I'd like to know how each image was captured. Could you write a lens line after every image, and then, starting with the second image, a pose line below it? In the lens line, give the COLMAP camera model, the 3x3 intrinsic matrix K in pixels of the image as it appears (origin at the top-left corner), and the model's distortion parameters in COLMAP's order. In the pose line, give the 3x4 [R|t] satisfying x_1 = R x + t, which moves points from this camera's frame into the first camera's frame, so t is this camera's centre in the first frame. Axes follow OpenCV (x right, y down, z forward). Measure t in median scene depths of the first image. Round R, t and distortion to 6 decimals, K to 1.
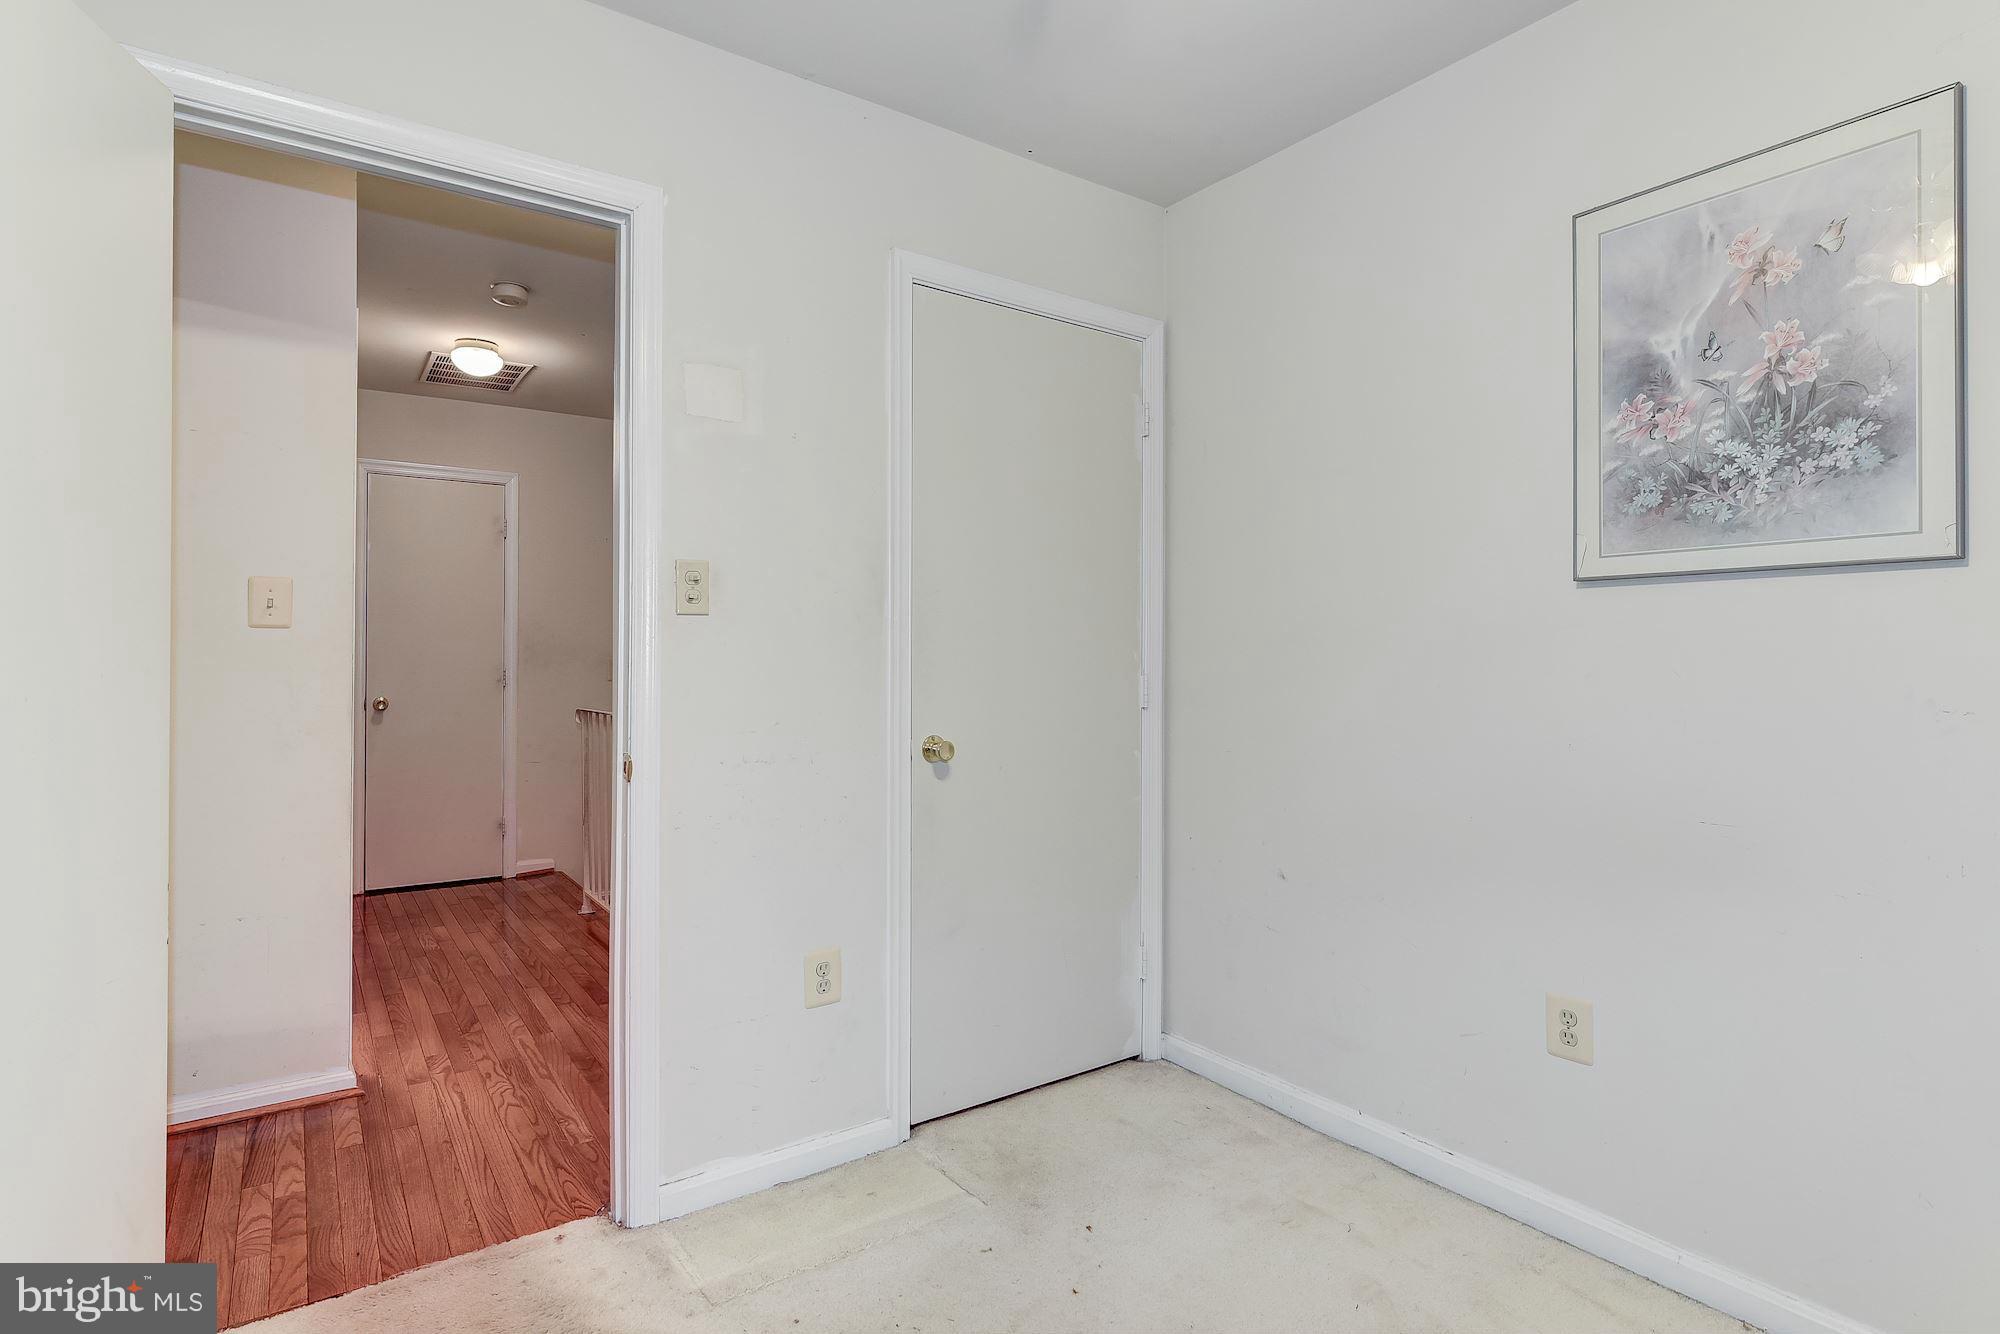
lens RADIAL K [[1008.3, 0, 1007.0], [0, 1008.3, 665.1], [0, 0, 1]] dist [-0.006375, 0.000275]
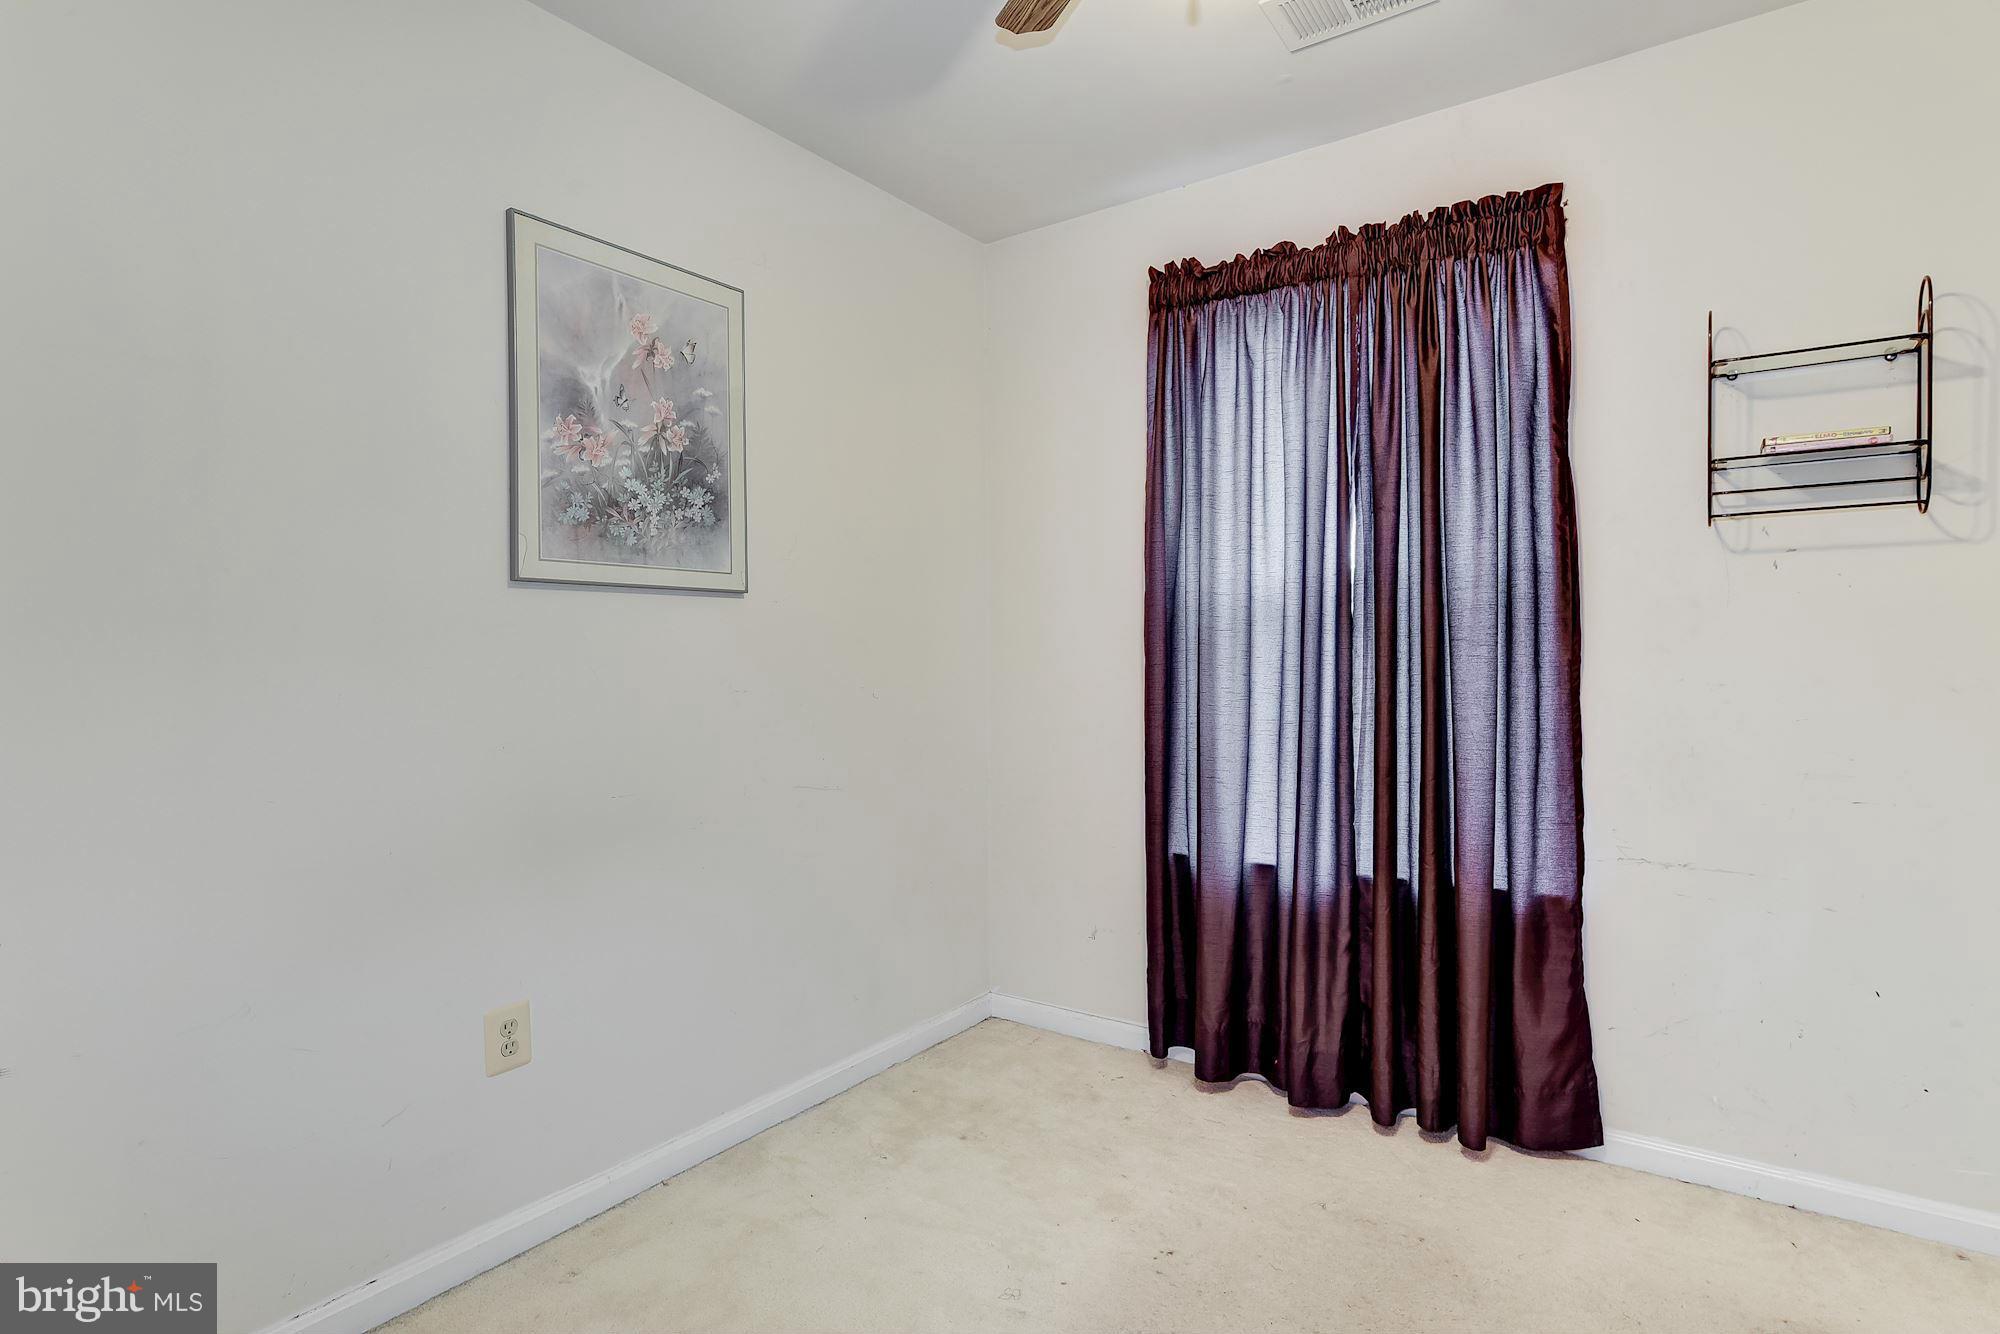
lens RADIAL K [[1008.3, 0, 1007.0], [0, 1008.3, 665.1], [0, 0, 1]] dist [-0.006375, 0.000275]
pose [[-0.323879, -0.008049, 0.946064, -0.576920], [0.014120, 0.999811, 0.013341, -0.007278], [-0.945993, 0.017680, -0.323704, 0.950415]]
